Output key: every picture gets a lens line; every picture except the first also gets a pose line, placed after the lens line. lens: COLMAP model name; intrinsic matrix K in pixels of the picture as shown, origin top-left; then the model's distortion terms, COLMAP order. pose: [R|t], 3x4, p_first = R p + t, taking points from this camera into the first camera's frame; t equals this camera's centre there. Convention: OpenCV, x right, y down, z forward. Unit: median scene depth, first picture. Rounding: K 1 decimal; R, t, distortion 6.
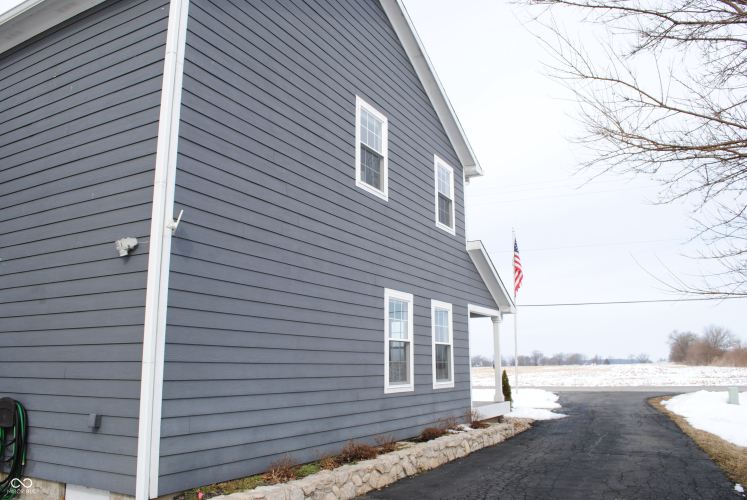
lens RADIAL K [[600.6, 0, 373.5], [0, 600.6, 250.0], [0, 0, 1]] dist [-0.051169, -0.002311]
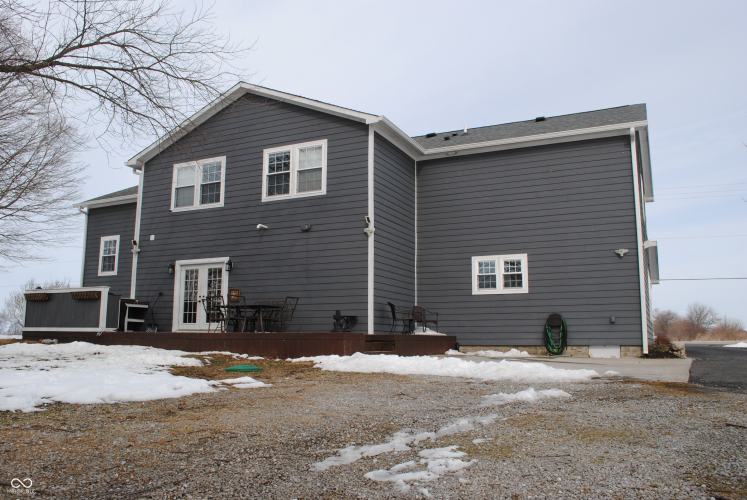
lens RADIAL K [[624.5, 0, 373.5], [0, 624.5, 250.0], [0, 0, 1]] dist [-0.009188, -0.006034]
pose [[0.997708, 0.017901, 0.065250, -1.555902], [-0.020684, 0.998893, 0.042237, -0.100171], [-0.064422, -0.043490, 0.996975, -1.500797]]
